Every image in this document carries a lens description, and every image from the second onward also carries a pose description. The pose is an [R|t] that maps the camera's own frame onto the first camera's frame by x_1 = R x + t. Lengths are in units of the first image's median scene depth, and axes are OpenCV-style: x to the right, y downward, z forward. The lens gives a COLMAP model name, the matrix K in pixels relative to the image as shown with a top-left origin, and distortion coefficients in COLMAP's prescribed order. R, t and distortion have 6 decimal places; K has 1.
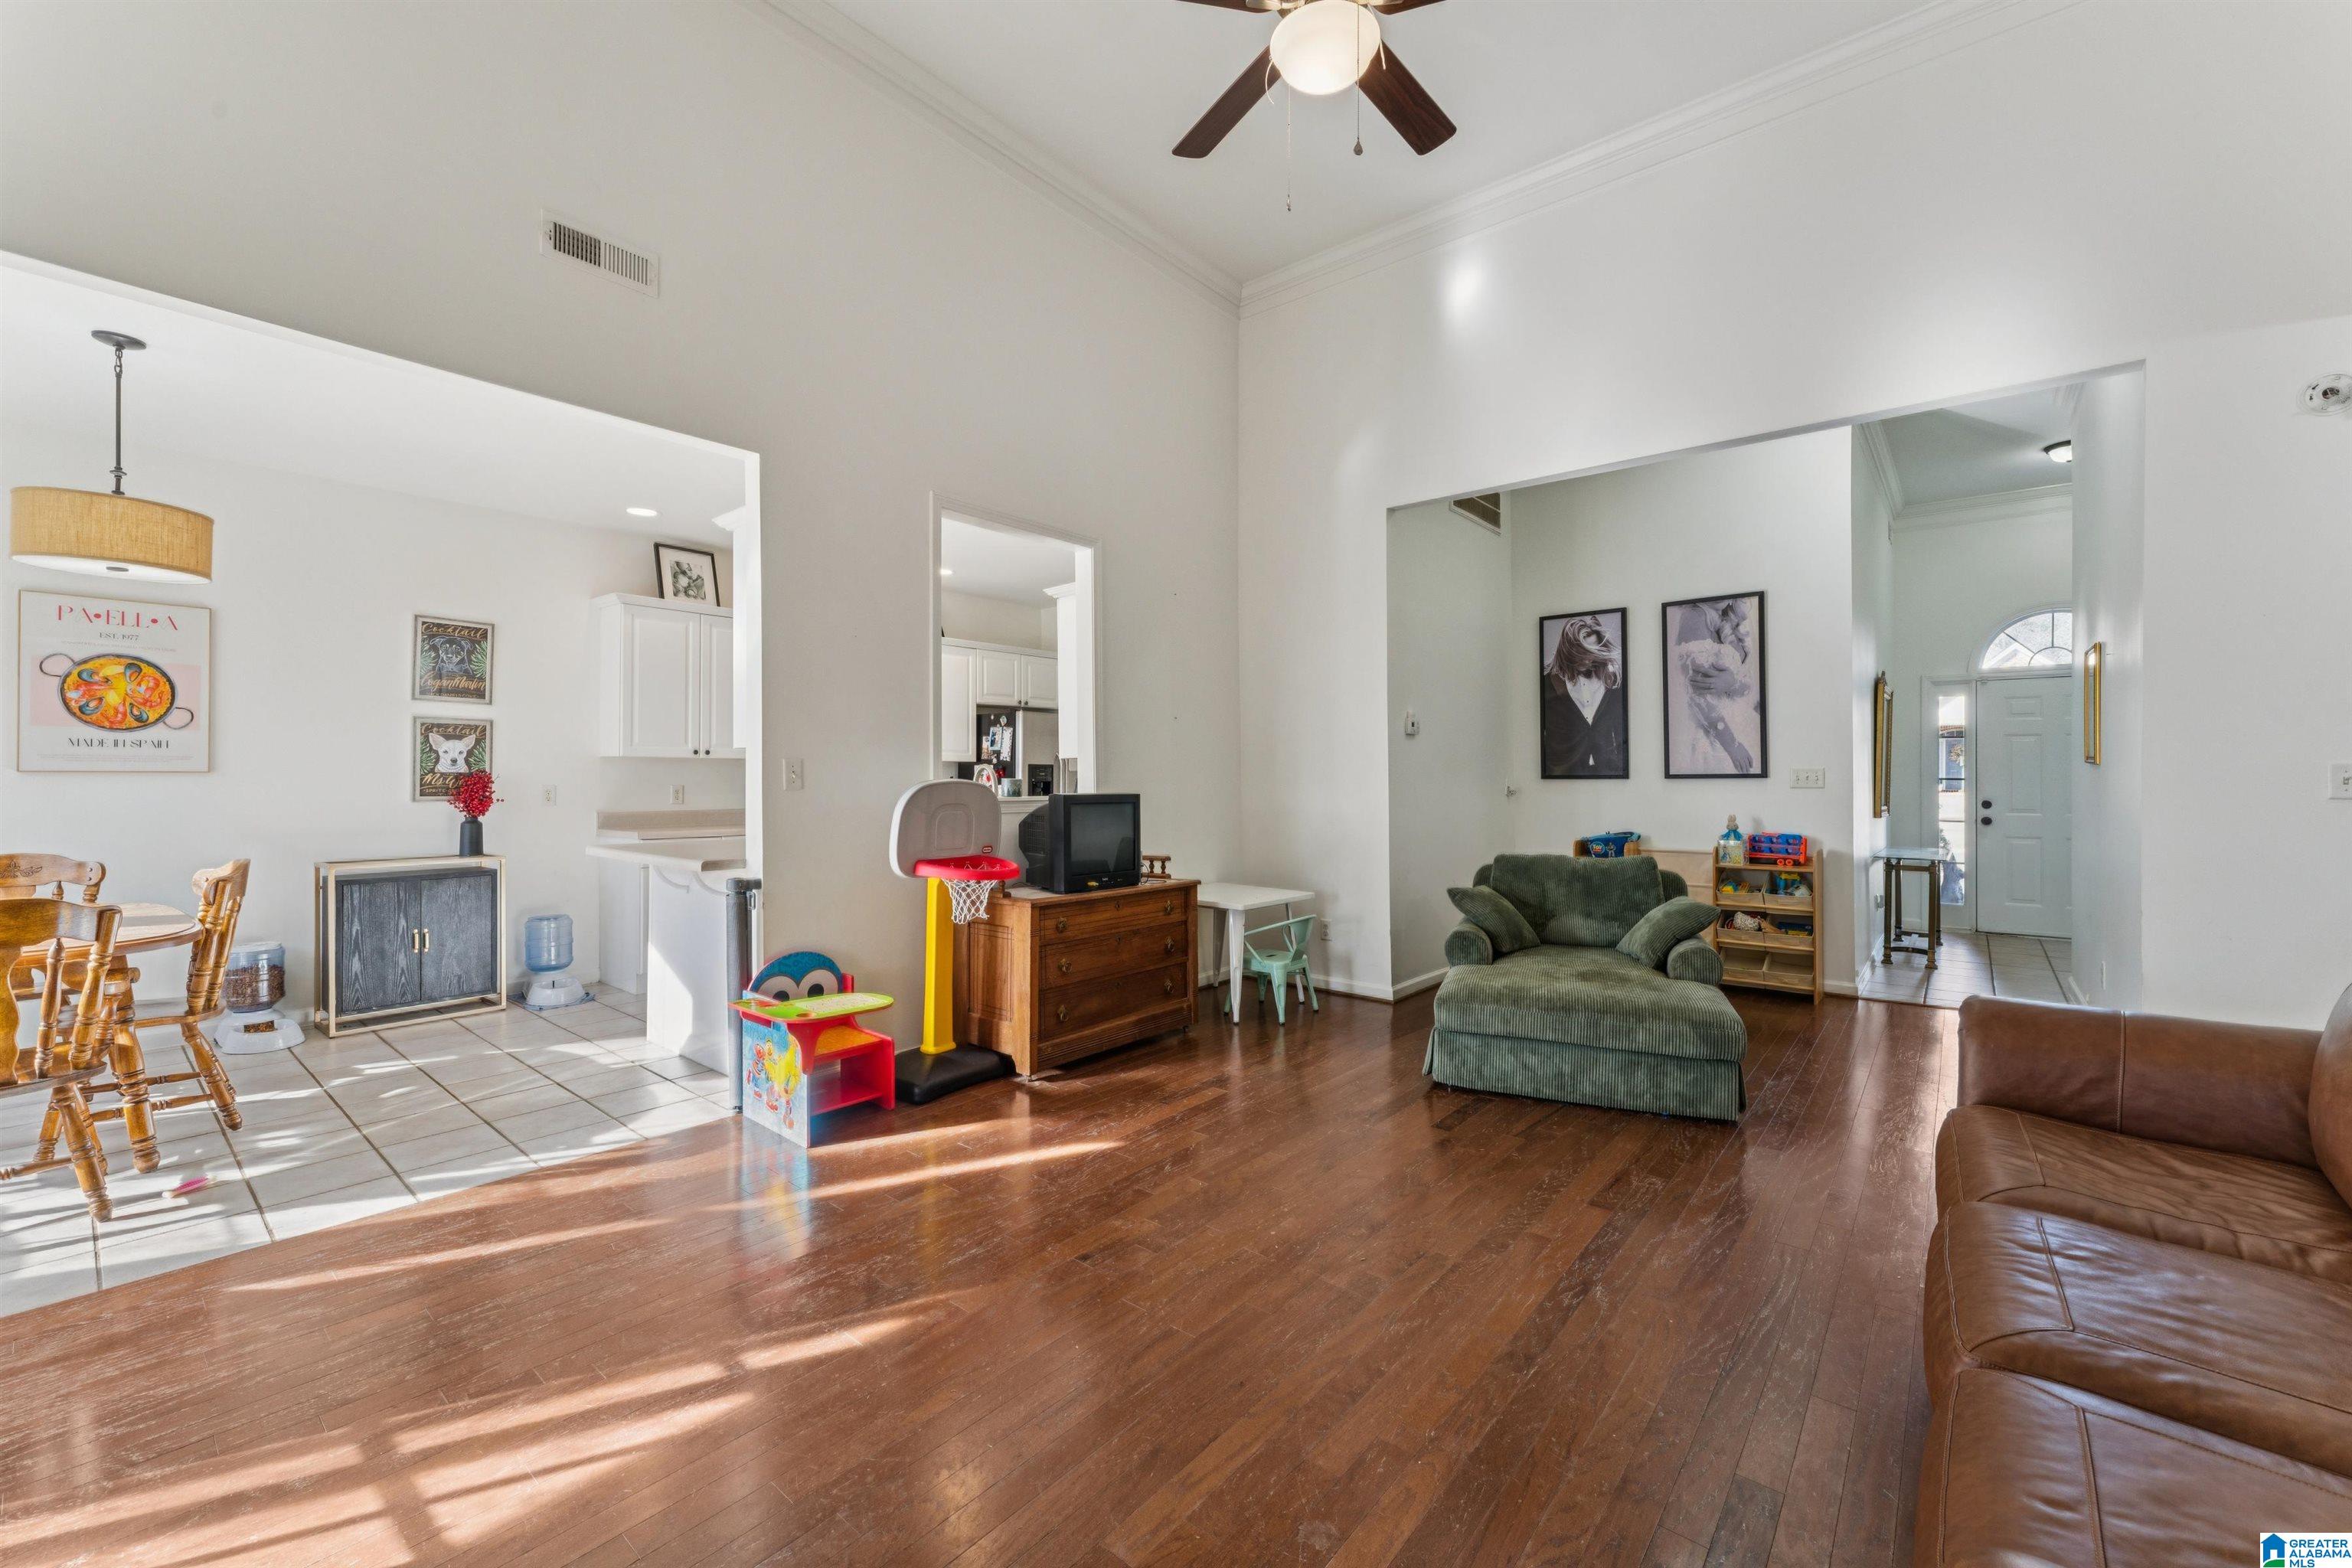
lens RADIAL K [[945.0, 0, 1181.8], [0, 945.0, 777.3], [0, 0, 1]] dist [-0.003860, 0.000289]
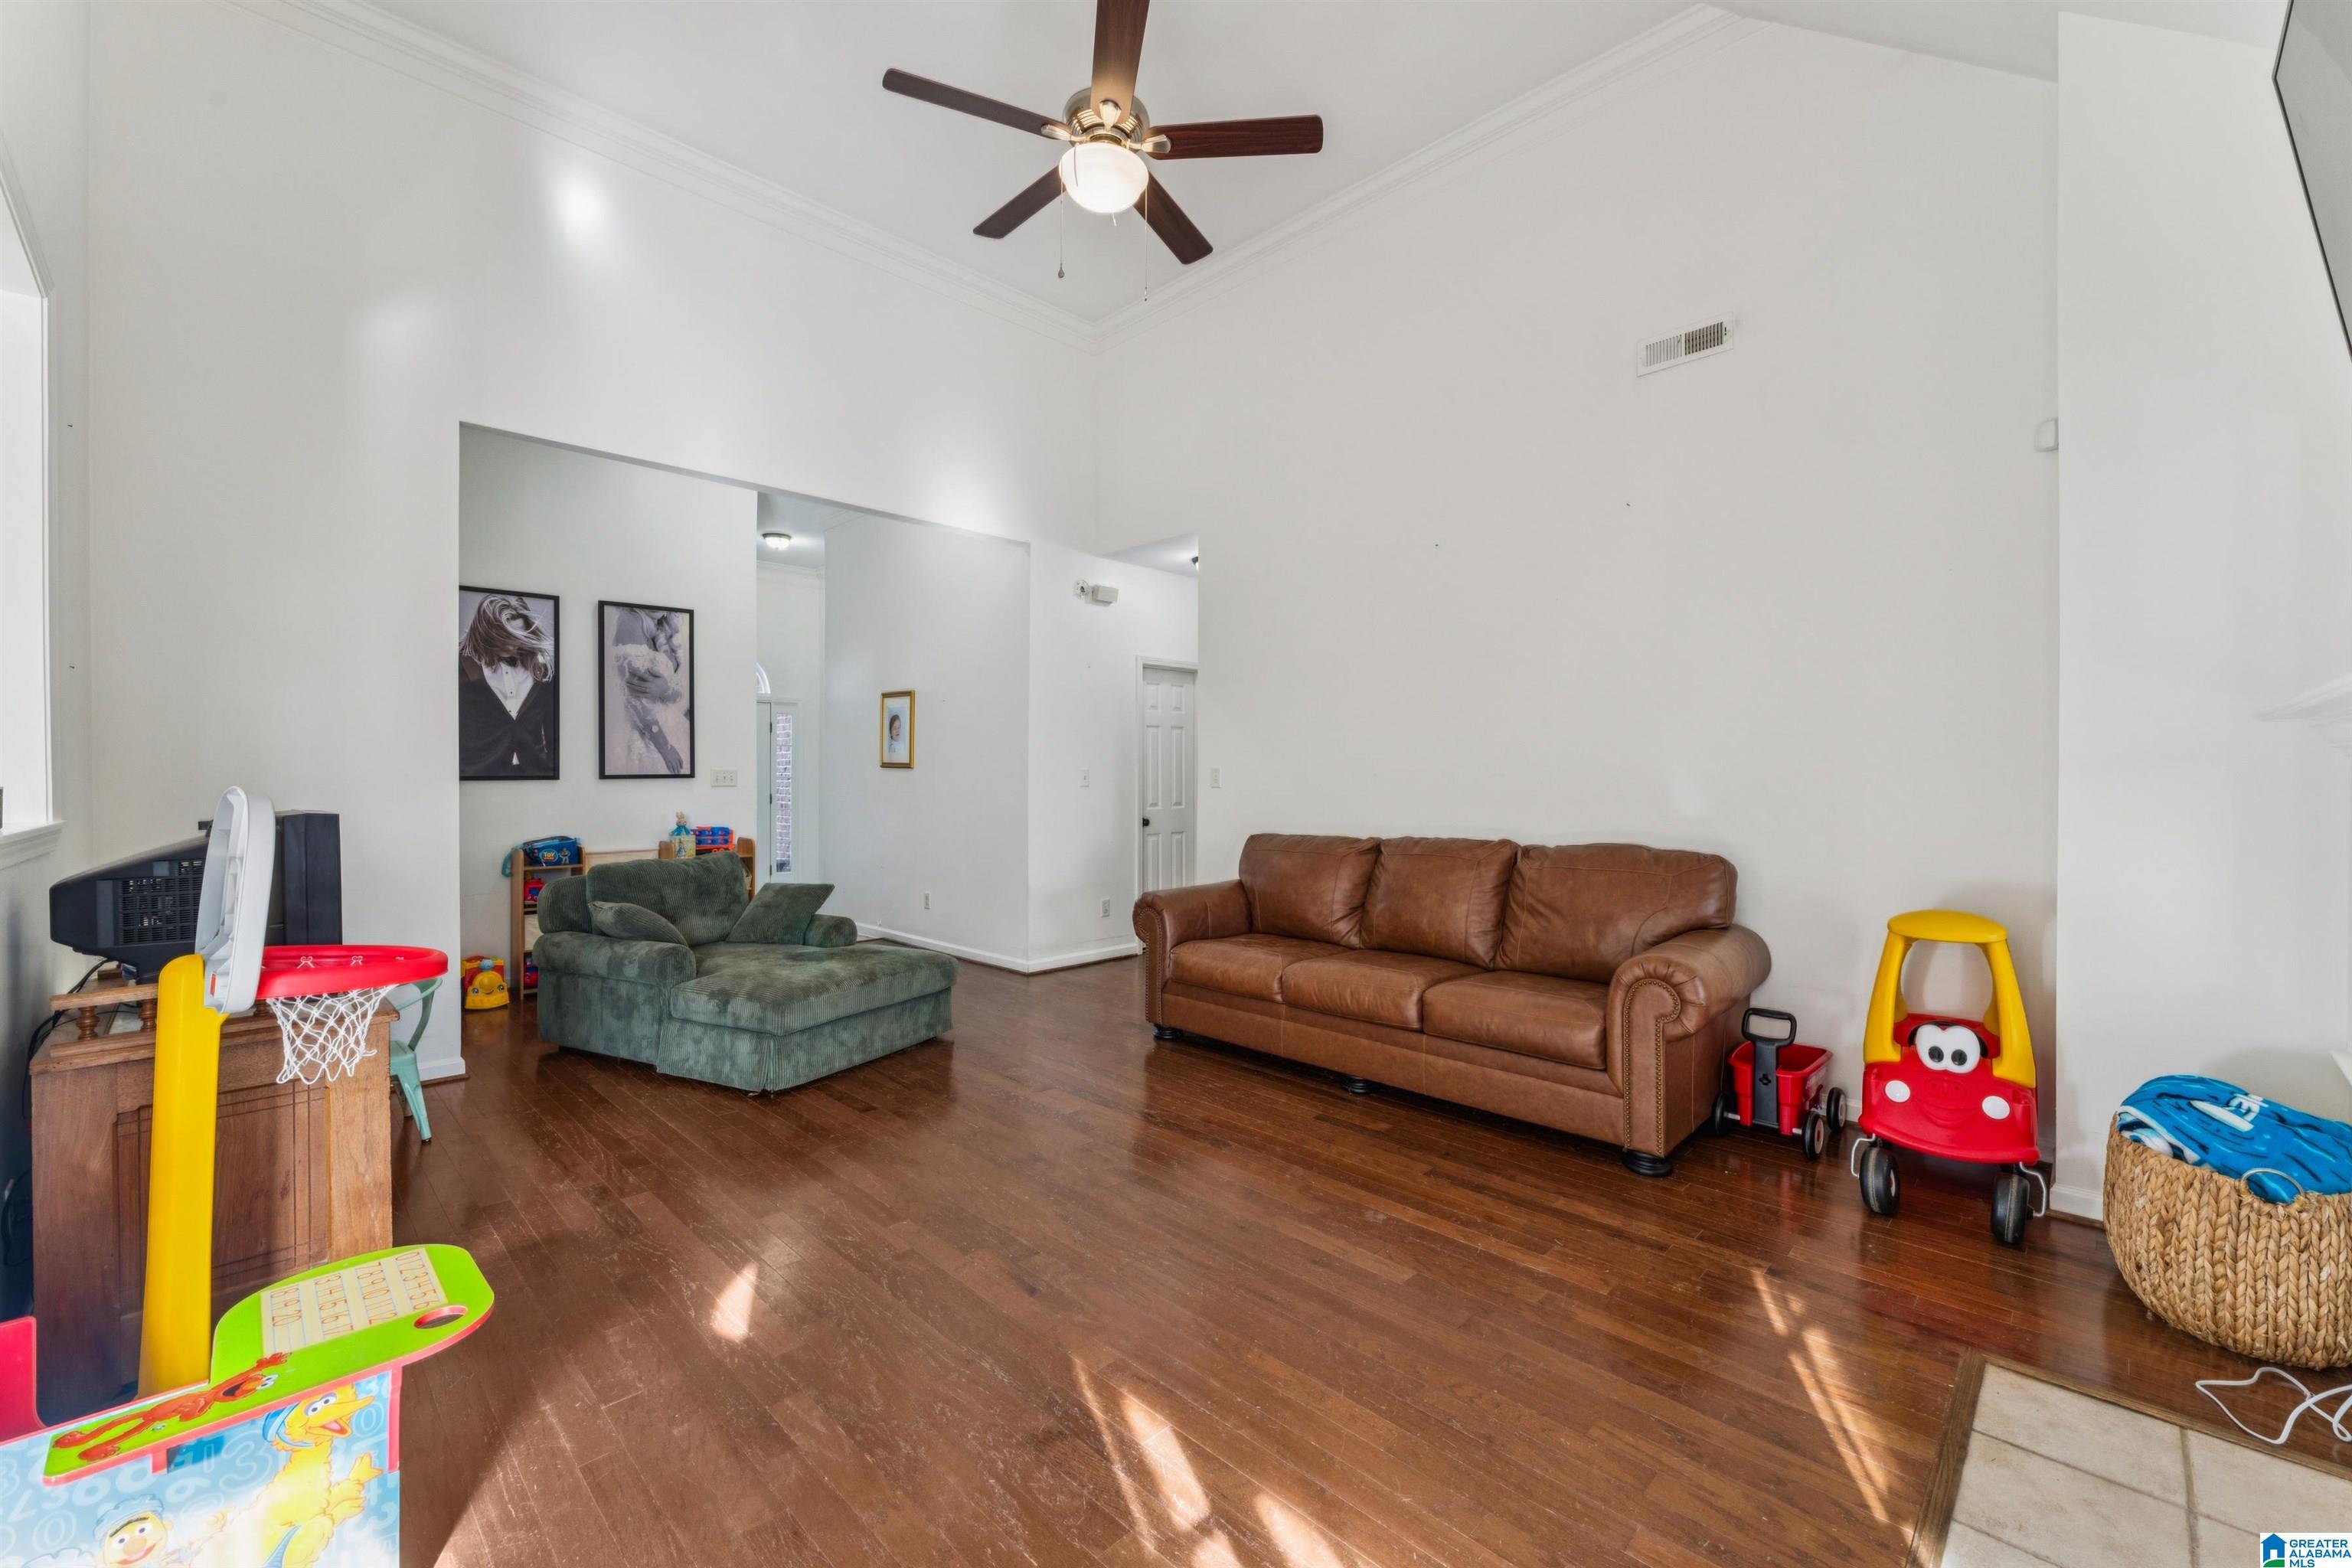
lens RADIAL K [[945.0, 0, 1181.2], [0, 945.0, 781.6], [0, 0, 1]] dist [-0.003860, 0.000289]
pose [[0.083608, -0.008871, 0.996459, -0.429630], [0.002533, 0.999959, 0.008689, -0.003233], [-0.996495, 0.001798, 0.083627, 0.323517]]
